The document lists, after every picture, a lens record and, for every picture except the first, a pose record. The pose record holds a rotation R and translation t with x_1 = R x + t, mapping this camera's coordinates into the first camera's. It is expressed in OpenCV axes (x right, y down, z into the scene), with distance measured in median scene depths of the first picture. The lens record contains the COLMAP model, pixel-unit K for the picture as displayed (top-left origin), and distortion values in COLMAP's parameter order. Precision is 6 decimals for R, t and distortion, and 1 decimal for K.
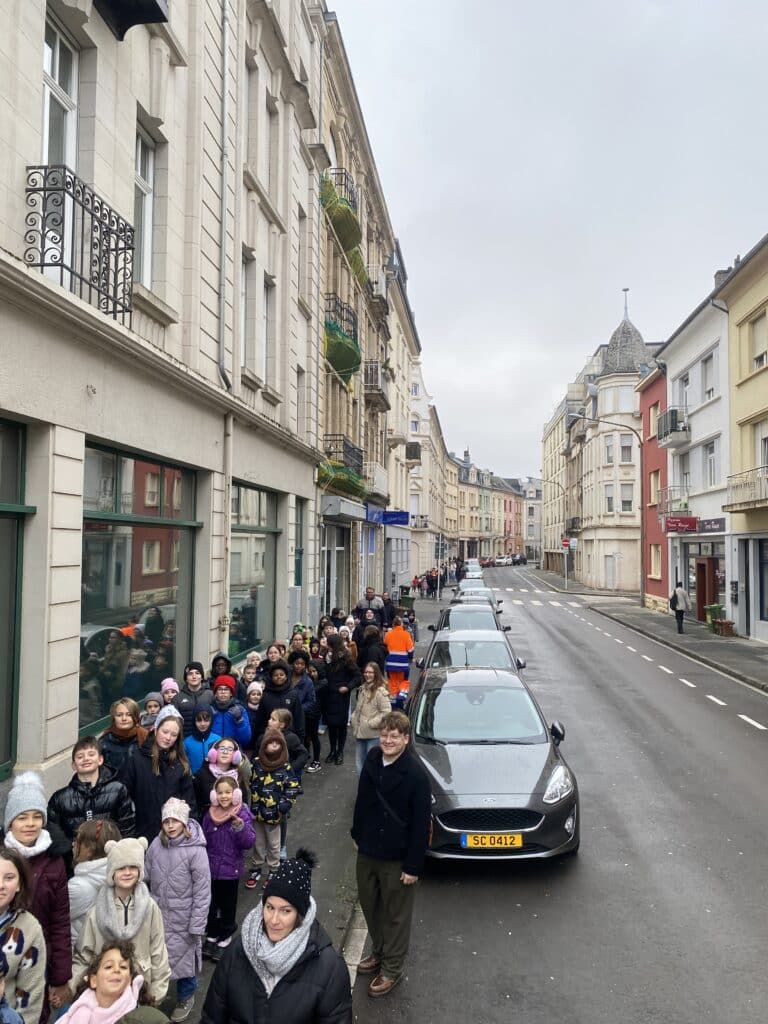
lens RADIAL K [[774.6, 0, 383.2], [0, 774.6, 511.5], [0, 0, 1]] dist [-0.000298, -0.000518]
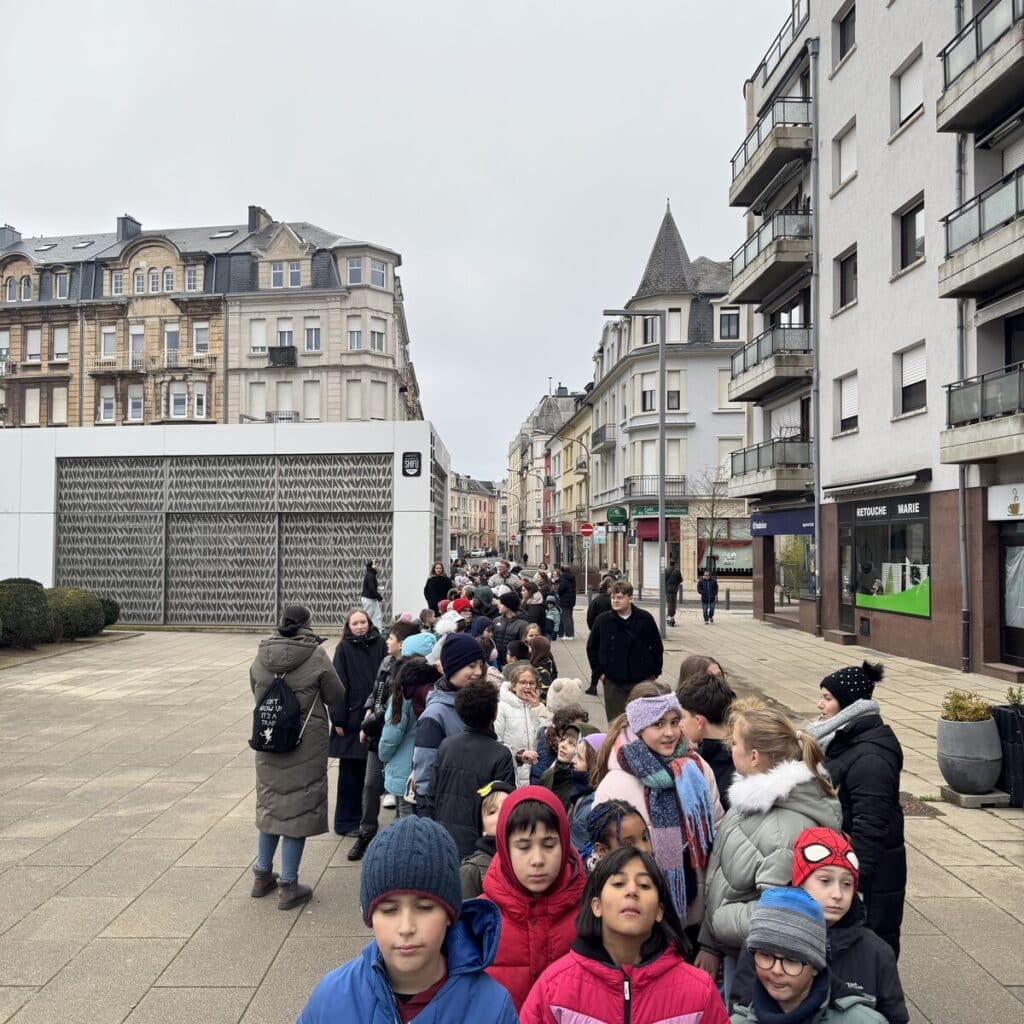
lens RADIAL K [[962.7, 0, 511.6], [0, 962.7, 512.3], [0, 0, 1]] dist [-0.002174, 0.000000]
pose [[0.983777, 0.000754, 0.179395, -0.057118], [-0.002950, 0.999924, 0.011975, -0.016486], [-0.179372, -0.012310, 0.983704, -0.446818]]
